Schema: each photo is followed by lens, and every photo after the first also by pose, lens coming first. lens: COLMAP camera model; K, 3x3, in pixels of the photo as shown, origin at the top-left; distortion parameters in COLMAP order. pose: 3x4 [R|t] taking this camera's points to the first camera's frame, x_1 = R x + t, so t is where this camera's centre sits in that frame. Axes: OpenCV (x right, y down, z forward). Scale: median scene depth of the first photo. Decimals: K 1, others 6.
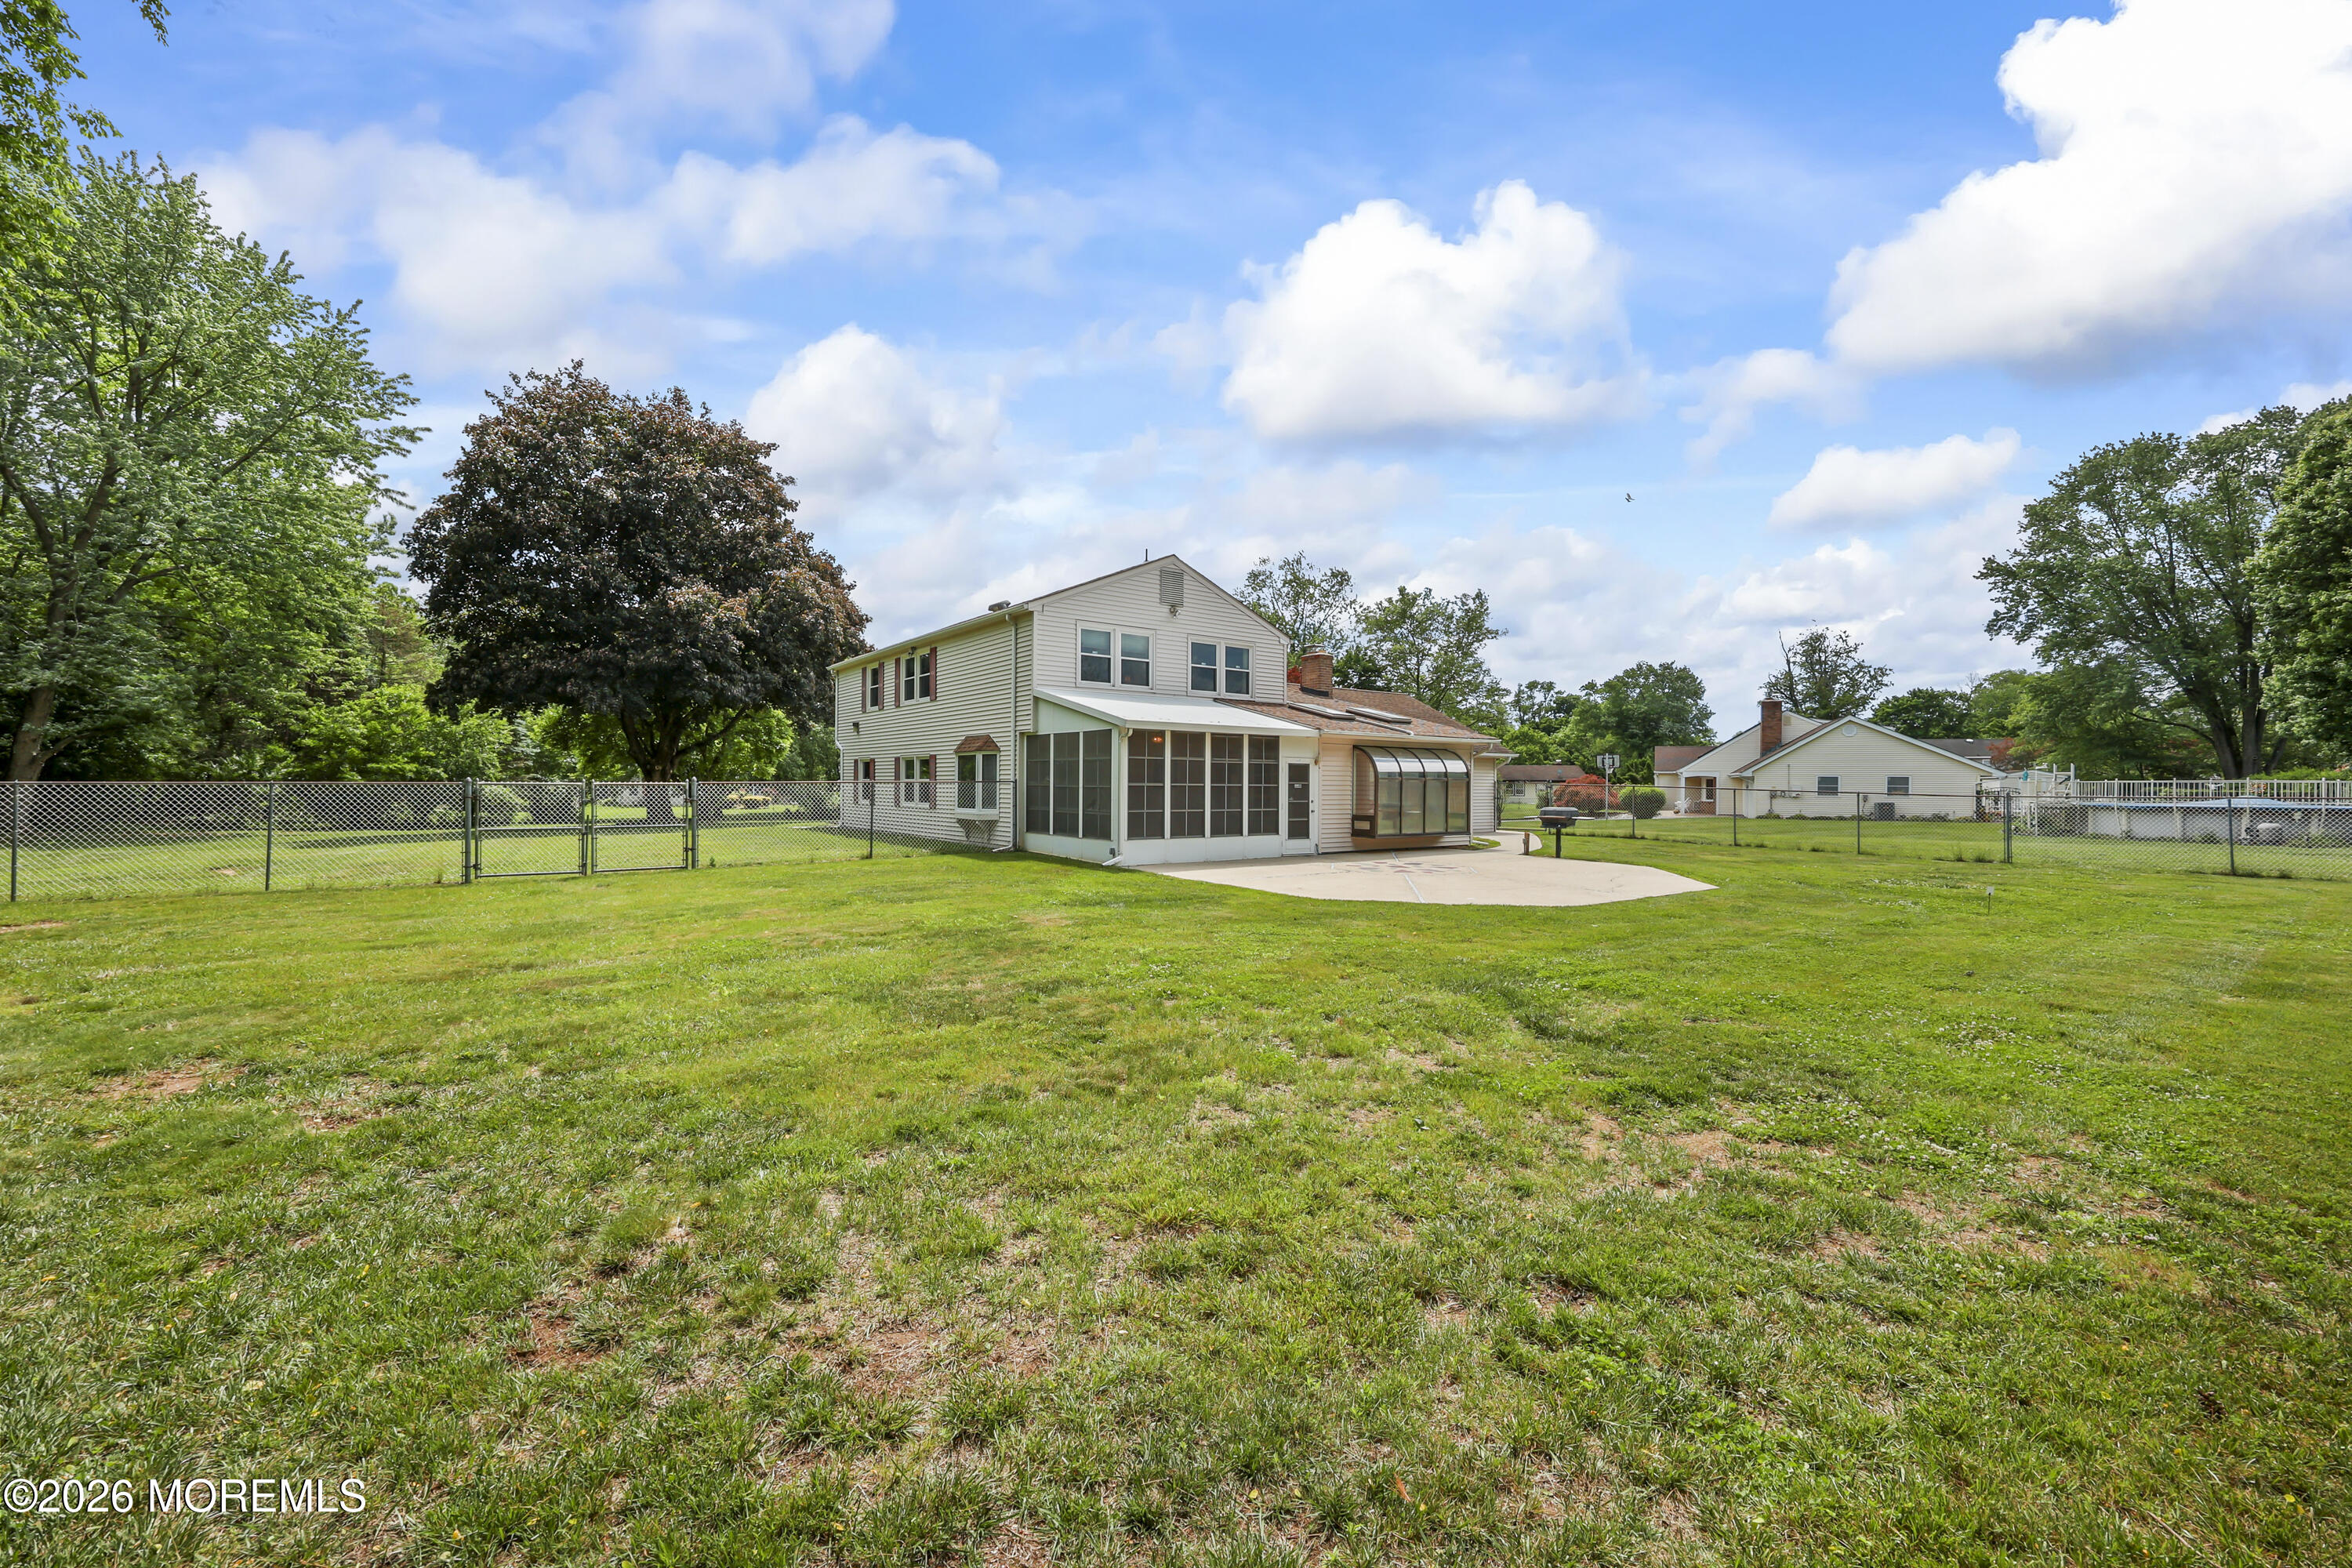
lens RADIAL K [[934.3, 0, 1175.3], [0, 934.3, 786.3], [0, 0, 1]] dist [-0.001697, -0.000083]
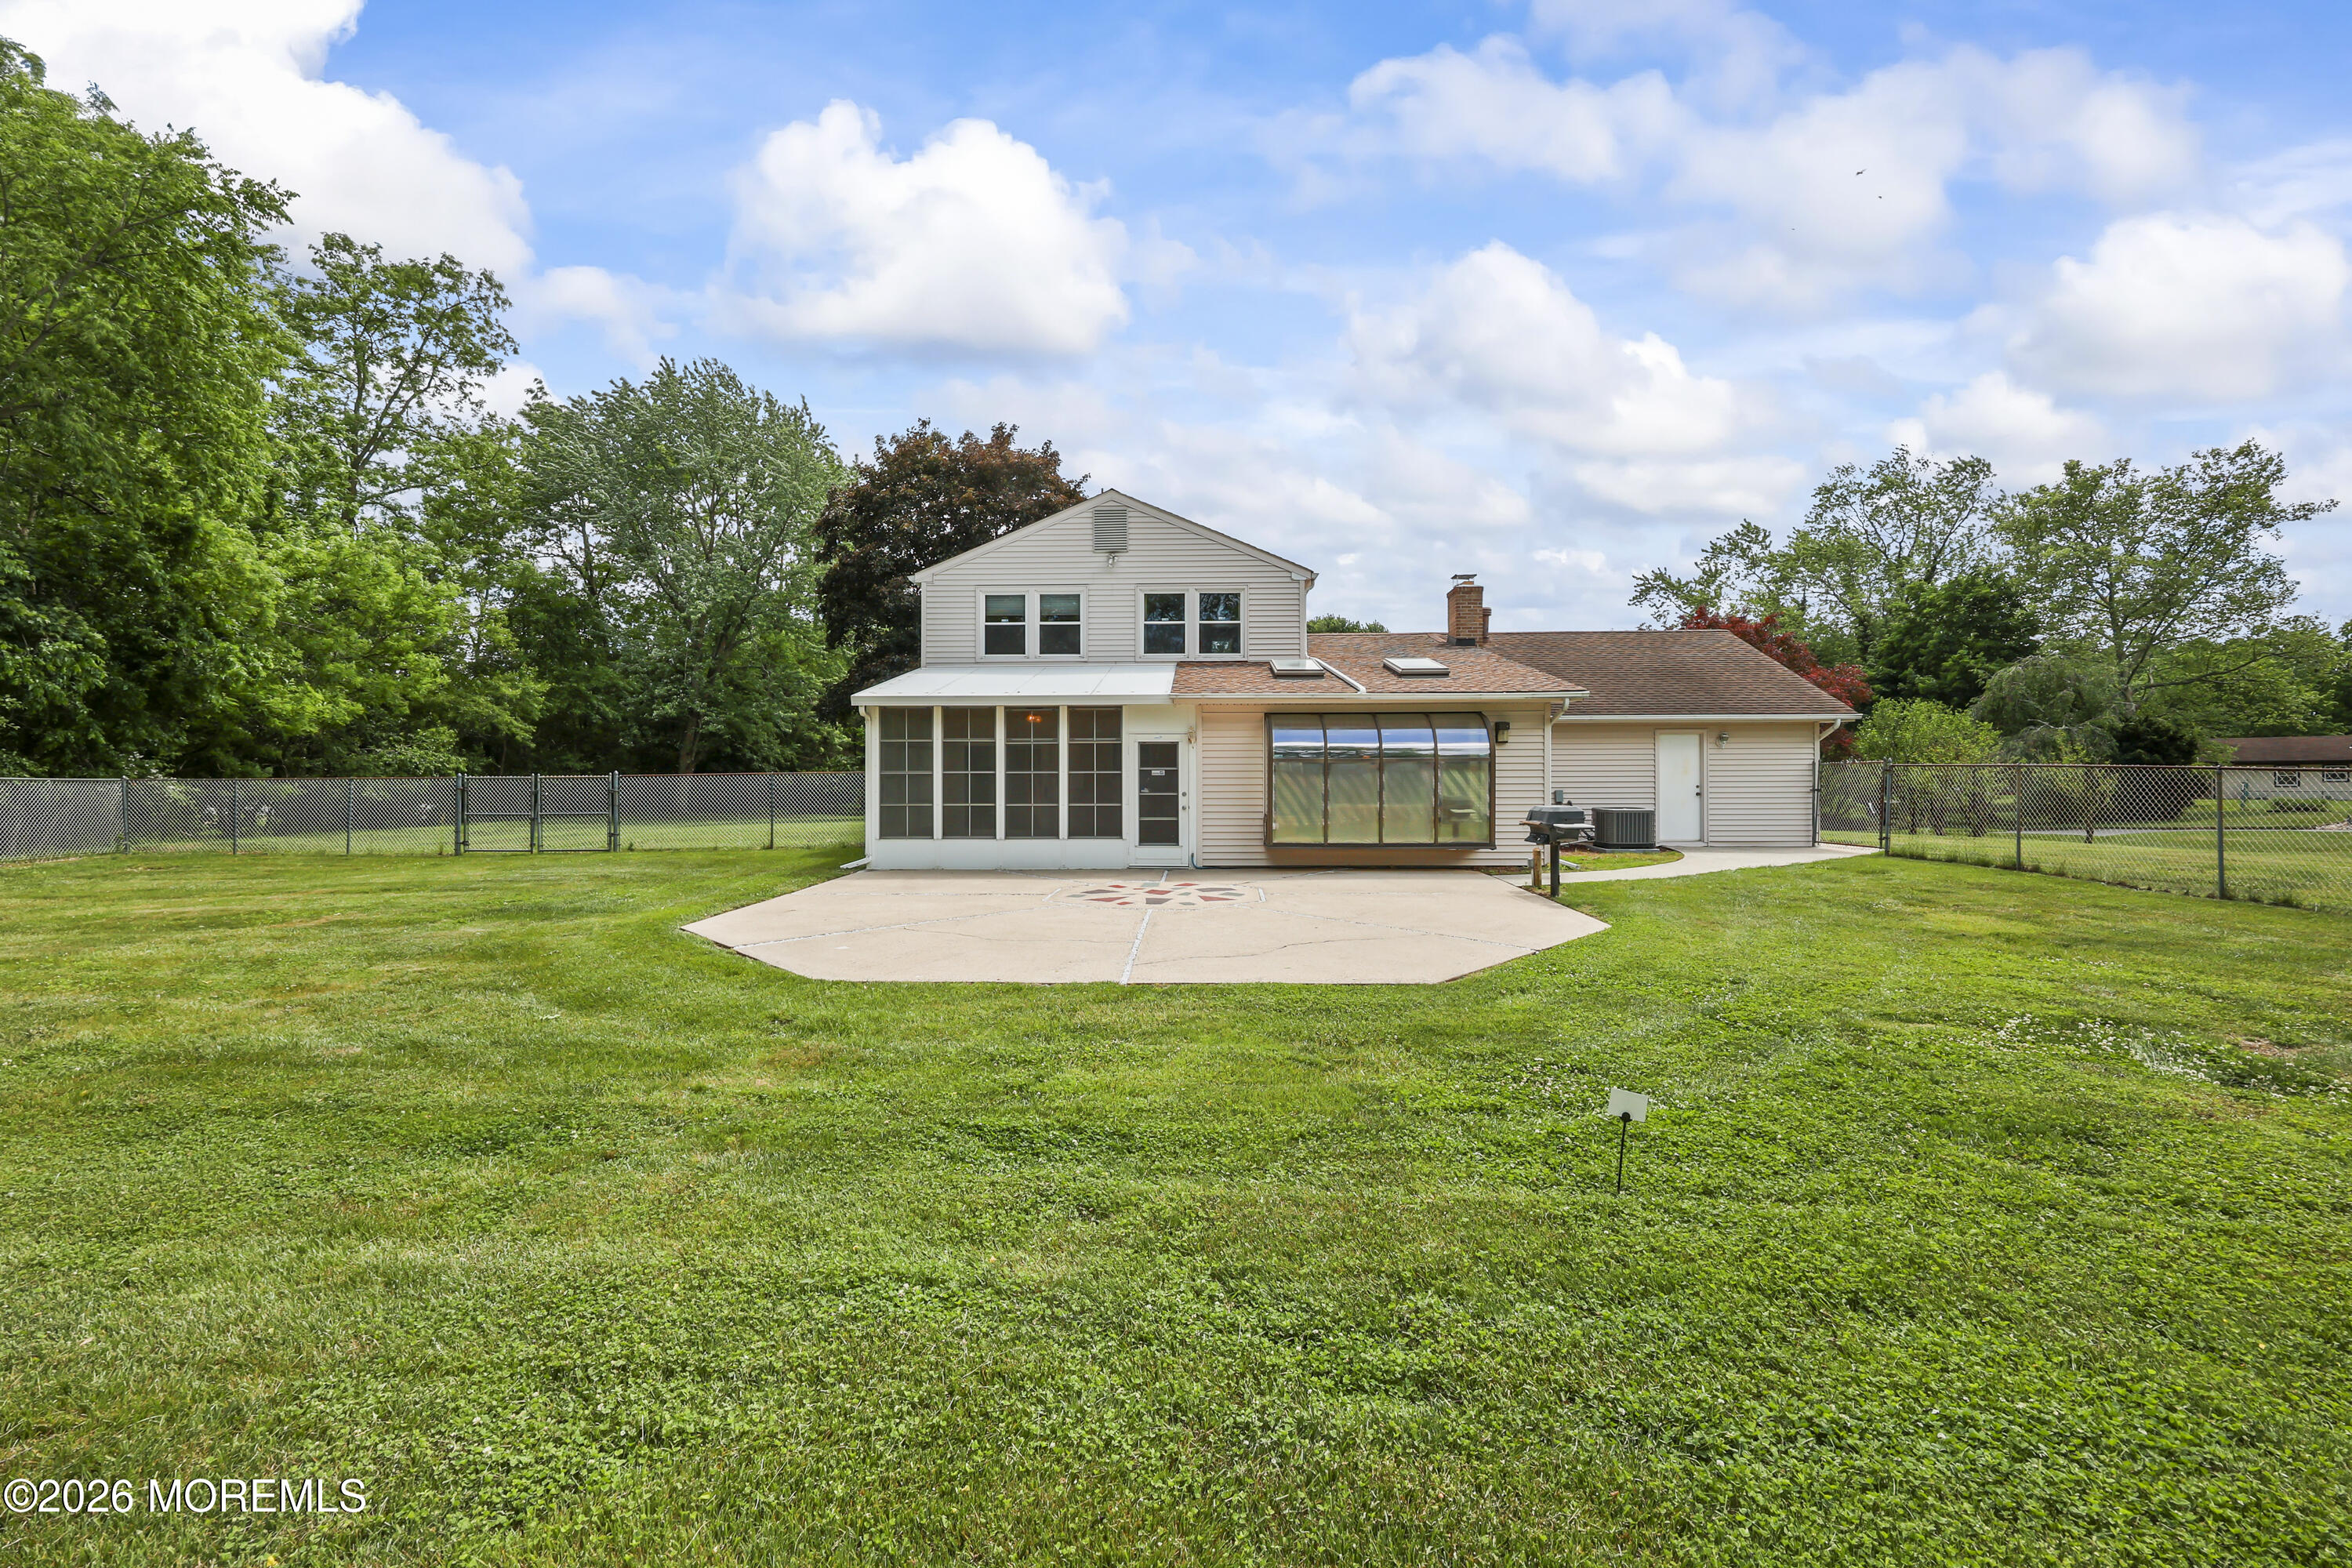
lens RADIAL K [[934.3, 0, 1174.4], [0, 934.3, 782.0], [0, 0, 1]] dist [-0.001697, -0.000083]
pose [[0.791054, -0.005998, -0.611717, 0.582019], [0.008342, 0.999965, 0.000983, 0.006195], [0.611690, -0.005881, 0.791076, 0.424446]]
